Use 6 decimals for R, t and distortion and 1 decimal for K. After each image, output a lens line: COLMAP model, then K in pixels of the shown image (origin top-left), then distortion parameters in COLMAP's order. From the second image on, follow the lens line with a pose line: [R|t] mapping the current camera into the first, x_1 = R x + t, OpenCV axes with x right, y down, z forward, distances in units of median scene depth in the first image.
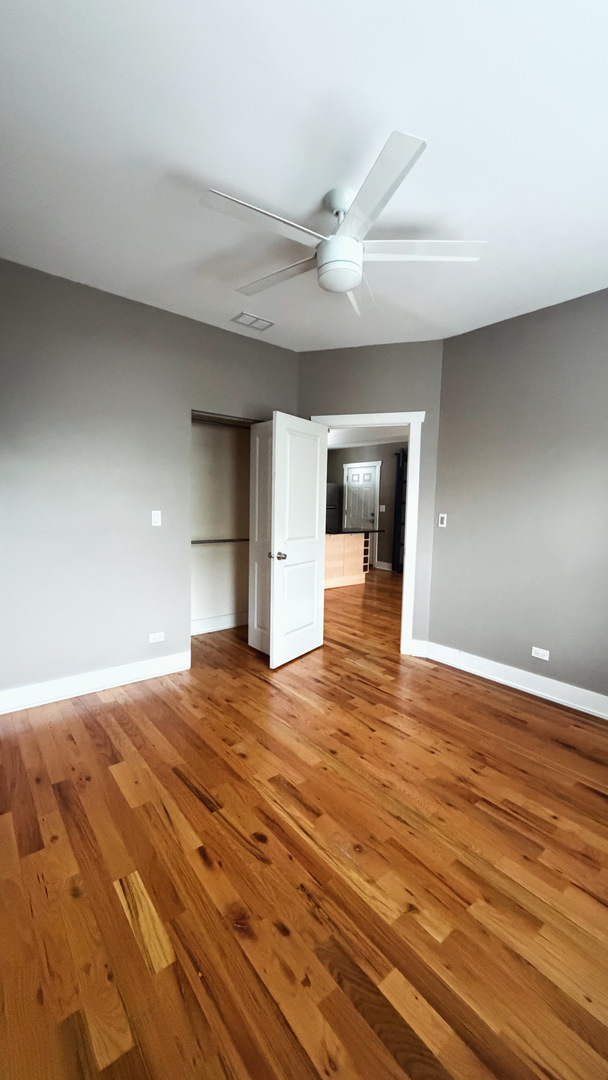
lens RADIAL K [[429.2, 0, 304.3], [0, 429.2, 539.4], [0, 0, 1]] dist [0.000322, 0.000054]
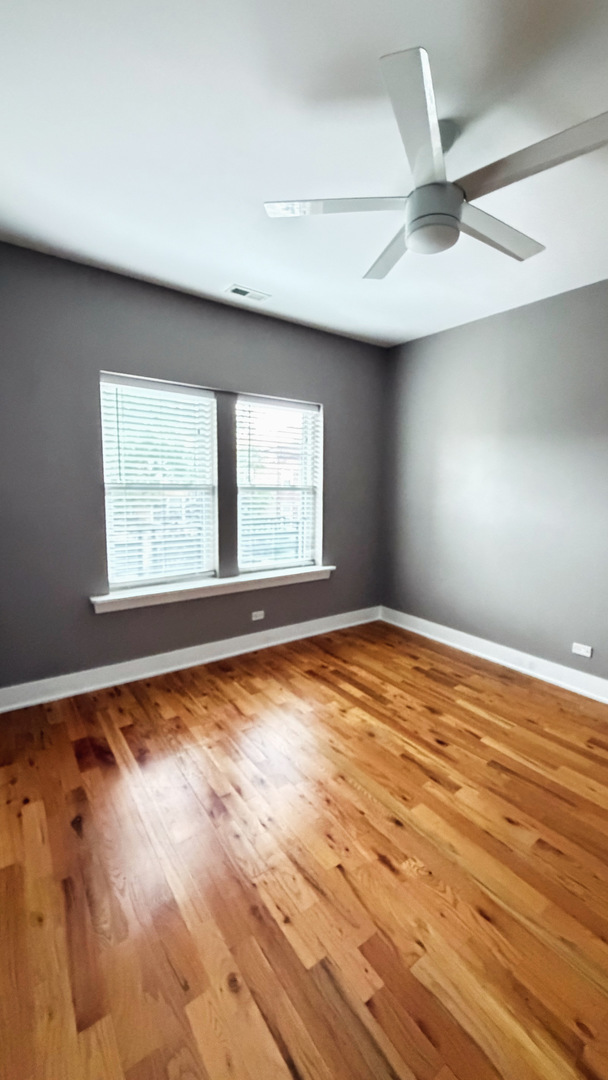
lens RADIAL K [[429.2, 0, 304.9], [0, 429.2, 539.4], [0, 0, 1]] dist [0.000322, 0.000054]
pose [[-0.997562, -0.045665, 0.052765, 0.294937], [-0.032826, 0.974348, 0.222638, -0.236293], [-0.061579, 0.220364, -0.973472, 2.224519]]
